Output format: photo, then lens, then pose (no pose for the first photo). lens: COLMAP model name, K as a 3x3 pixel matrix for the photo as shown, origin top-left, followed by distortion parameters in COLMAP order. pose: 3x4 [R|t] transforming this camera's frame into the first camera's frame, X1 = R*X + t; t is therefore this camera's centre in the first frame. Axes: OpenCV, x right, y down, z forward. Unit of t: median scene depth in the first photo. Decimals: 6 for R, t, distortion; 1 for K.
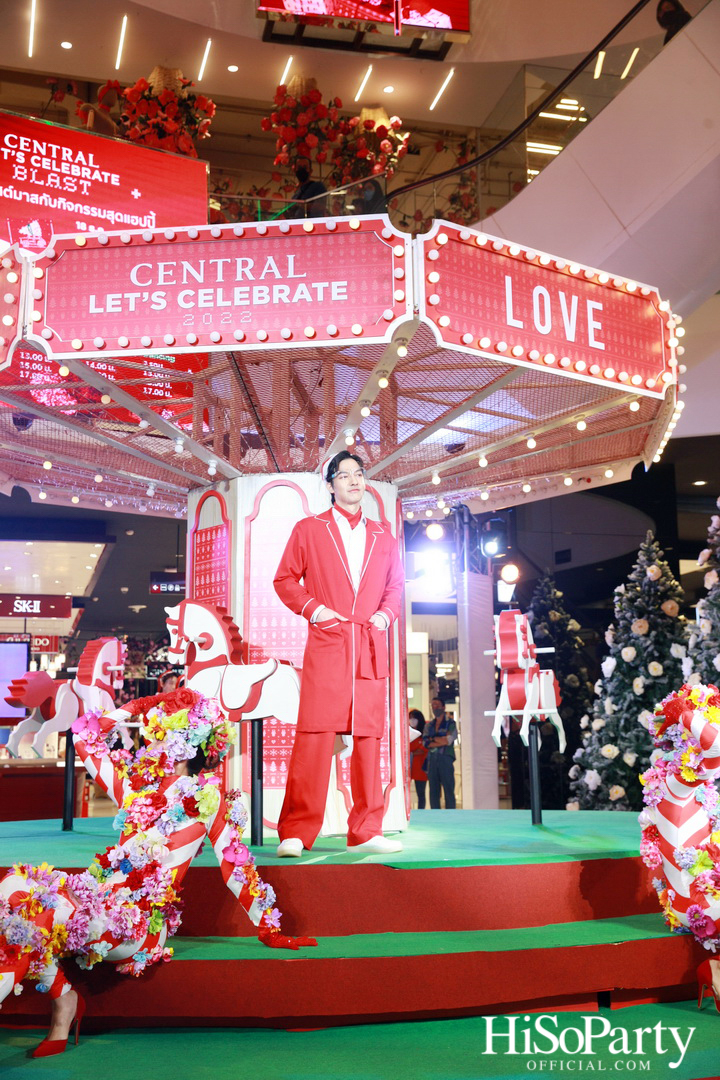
lens RADIAL K [[1259.3, 0, 356.4], [0, 1259.3, 542.0], [0, 0, 1]] dist [0.038778, 0.082667]
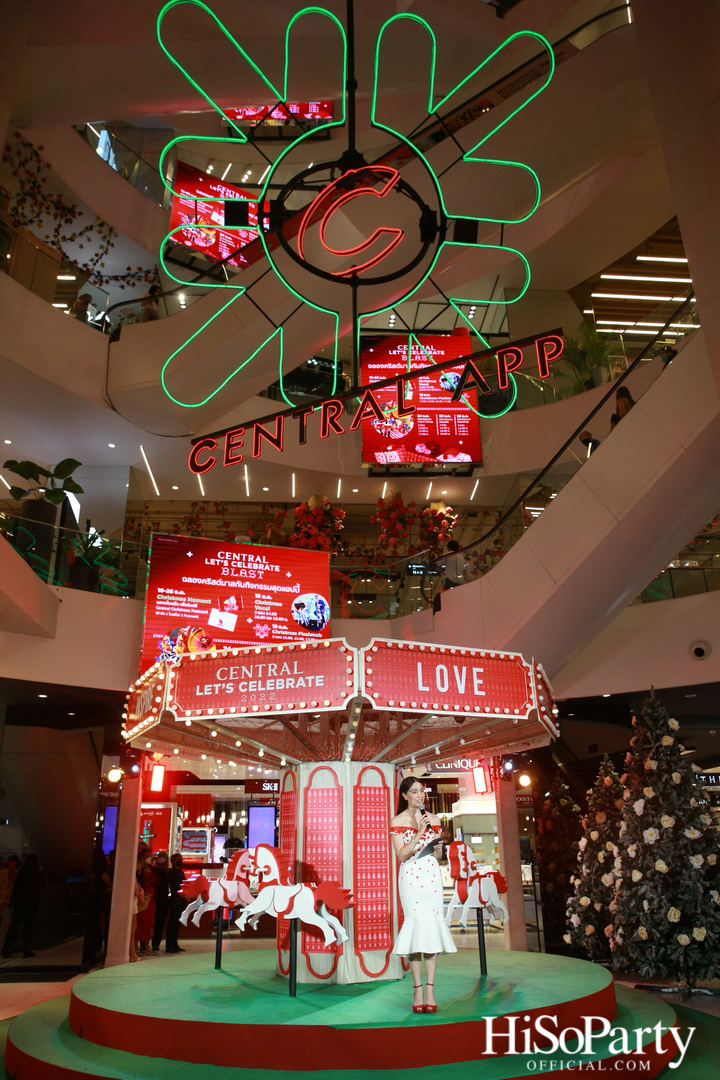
lens RADIAL K [[780.7, 0, 359.0], [0, 780.7, 541.9], [0, 0, 1]] dist [-0.098604, 0.090241]
pose [[0.980537, -0.074310, -0.181731, 0.224979], [0.033072, 0.974895, -0.220195, -0.122355], [0.193531, 0.209899, 0.958378, -0.106837]]
